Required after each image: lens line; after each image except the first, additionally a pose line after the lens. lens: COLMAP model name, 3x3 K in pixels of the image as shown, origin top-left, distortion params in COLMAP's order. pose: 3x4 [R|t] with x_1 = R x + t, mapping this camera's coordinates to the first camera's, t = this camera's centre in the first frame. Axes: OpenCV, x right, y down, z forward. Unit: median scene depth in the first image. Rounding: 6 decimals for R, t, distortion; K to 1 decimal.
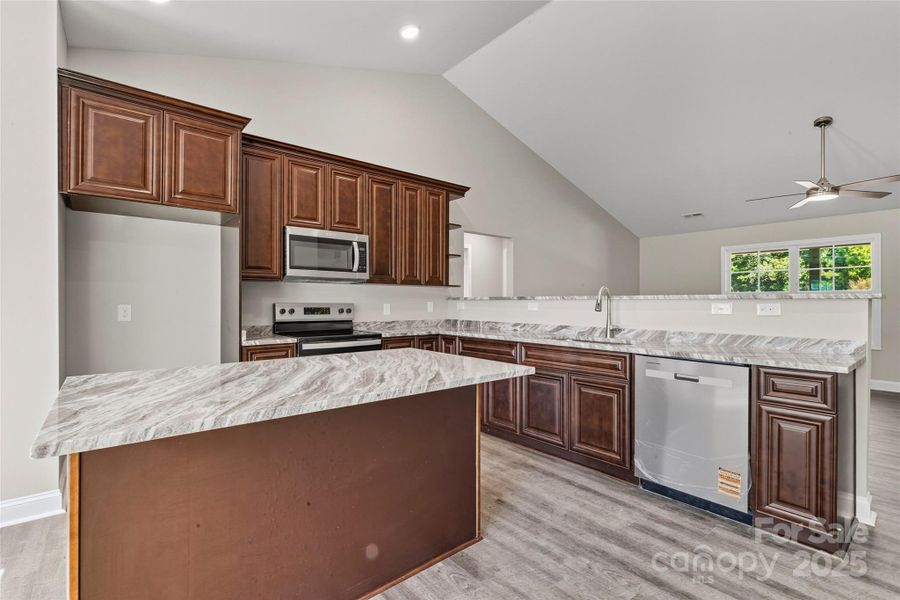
lens RADIAL K [[412.6, 0, 451.5], [0, 412.6, 300.8], [0, 0, 1]] dist [-0.001068, 0.000360]
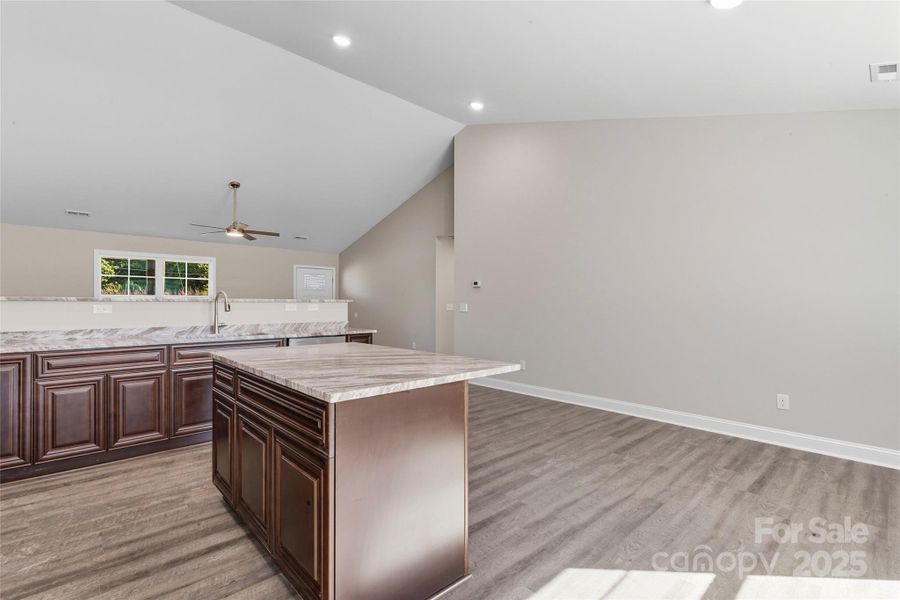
lens RADIAL K [[412.6, 0, 441.3], [0, 412.6, 303.8], [0, 0, 1]] dist [-0.001068, 0.000360]
pose [[-0.037018, -0.002814, 0.999311, -0.837496], [-0.003269, 0.999991, 0.002695, -0.002568], [-0.999309, -0.003167, -0.037027, 0.382980]]
